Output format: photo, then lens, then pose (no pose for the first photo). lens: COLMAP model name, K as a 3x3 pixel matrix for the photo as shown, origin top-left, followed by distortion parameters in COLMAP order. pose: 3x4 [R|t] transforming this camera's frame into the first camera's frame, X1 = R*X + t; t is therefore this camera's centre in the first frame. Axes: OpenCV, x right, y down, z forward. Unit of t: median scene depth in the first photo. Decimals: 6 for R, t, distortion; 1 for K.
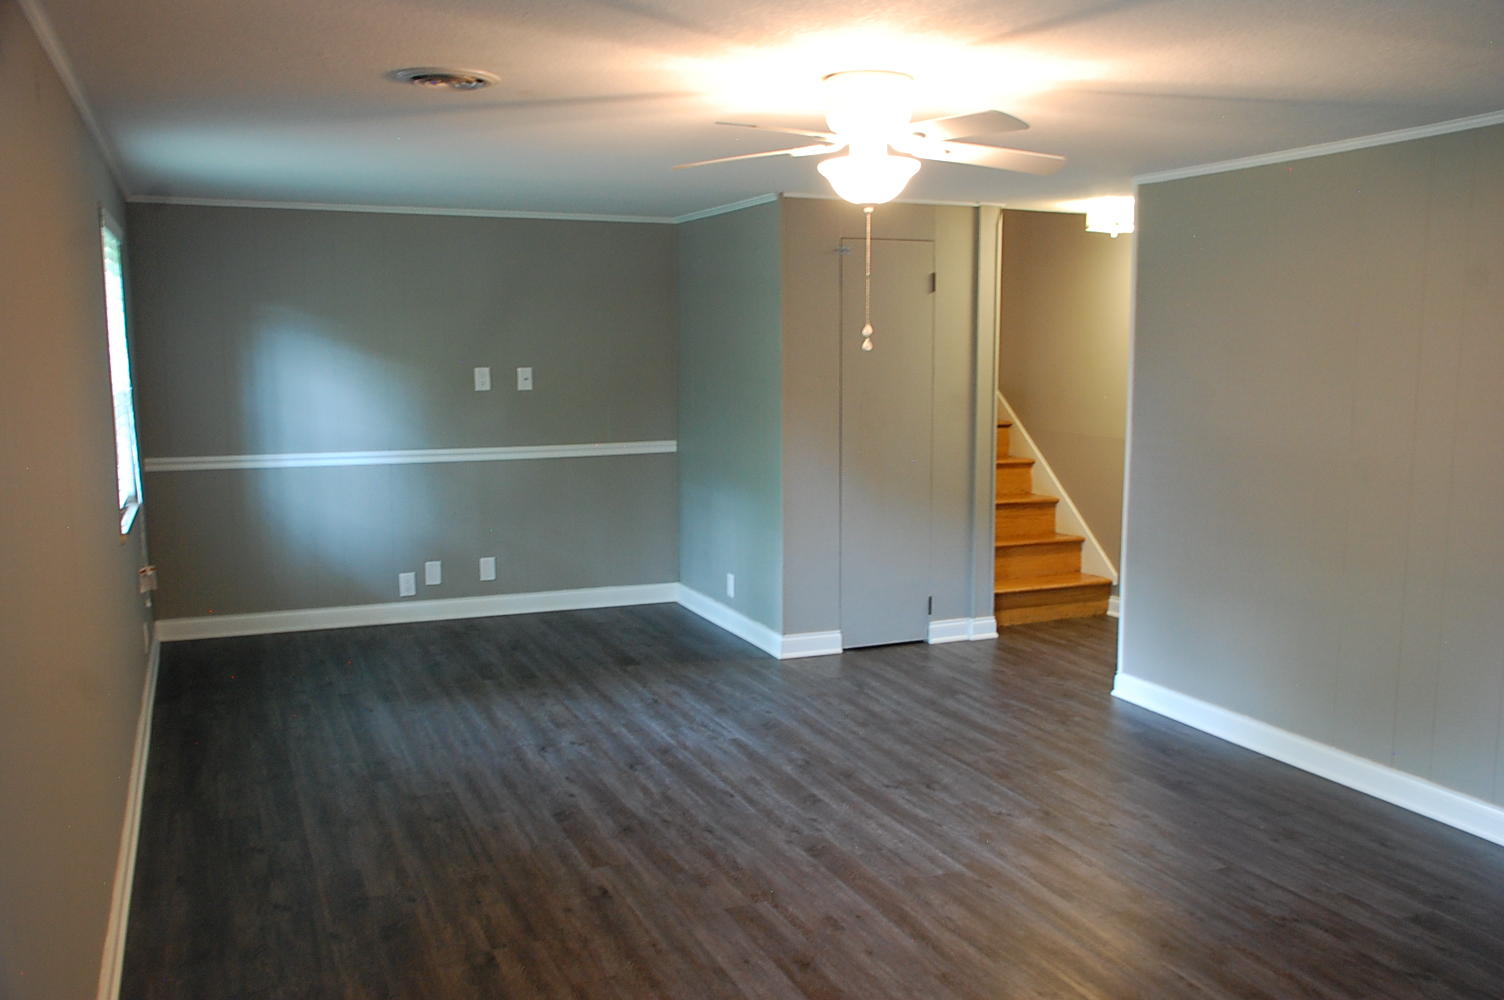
lens RADIAL K [[1301.7, 0, 752.0], [0, 1301.7, 500.0], [0, 0, 1]] dist [-0.041823, 0.010682]
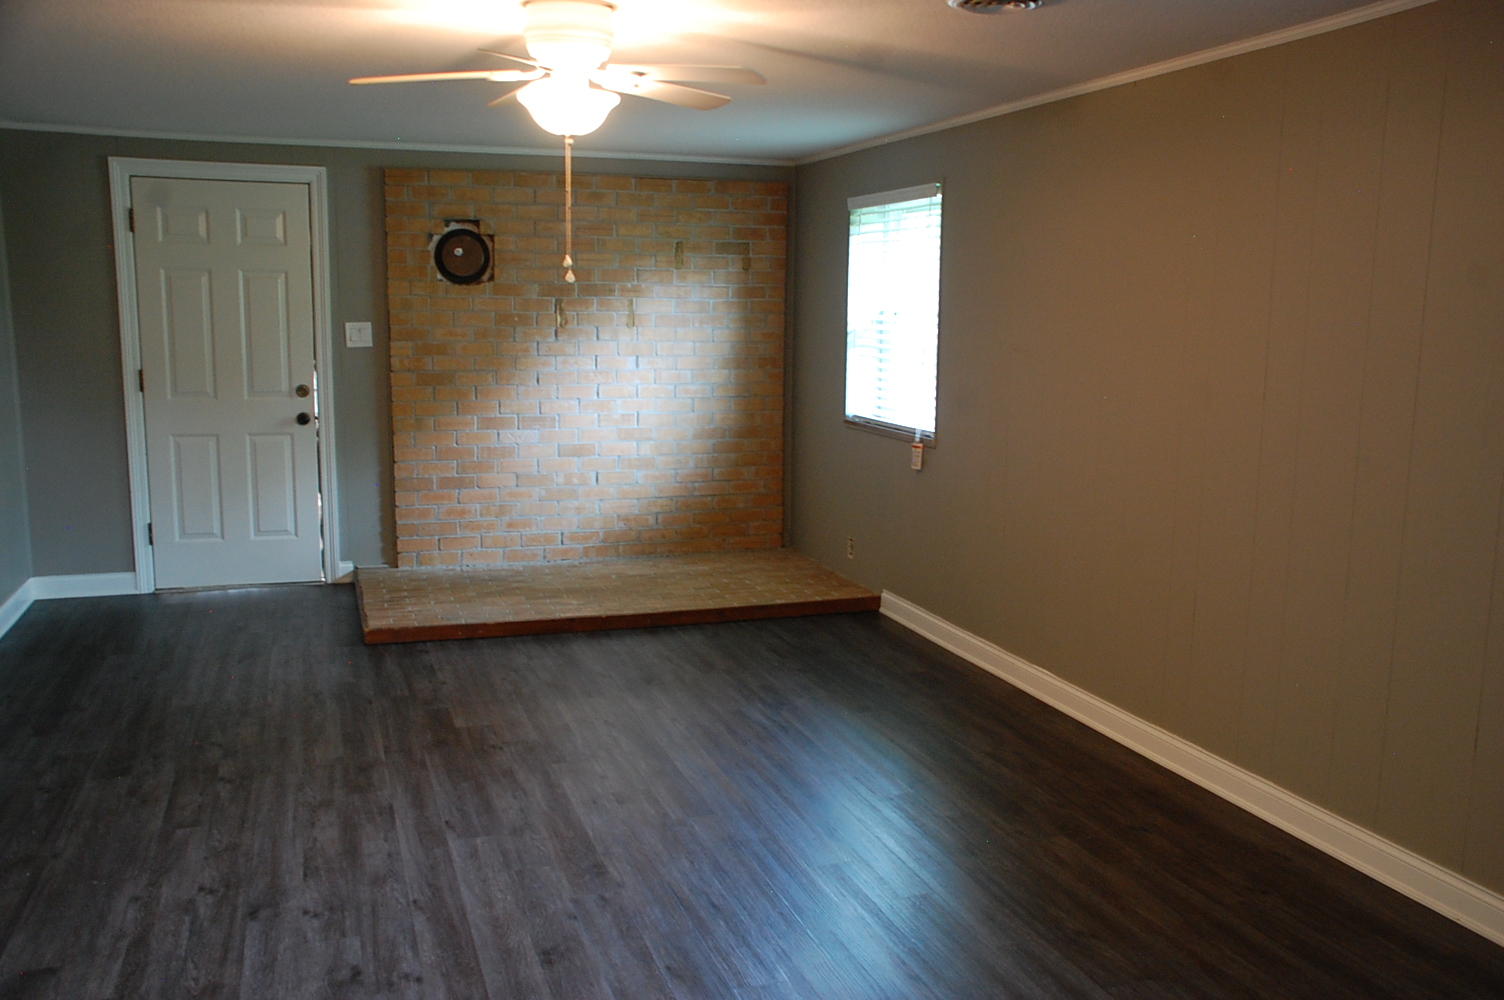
lens RADIAL K [[1301.7, 0, 752.0], [0, 1301.7, 500.0], [0, 0, 1]] dist [-0.041823, 0.010682]
pose [[-0.996919, -0.024793, 0.074416, -0.112294], [-0.003546, 0.962003, 0.273016, -0.200317], [-0.078357, 0.271911, -0.959127, 1.754081]]
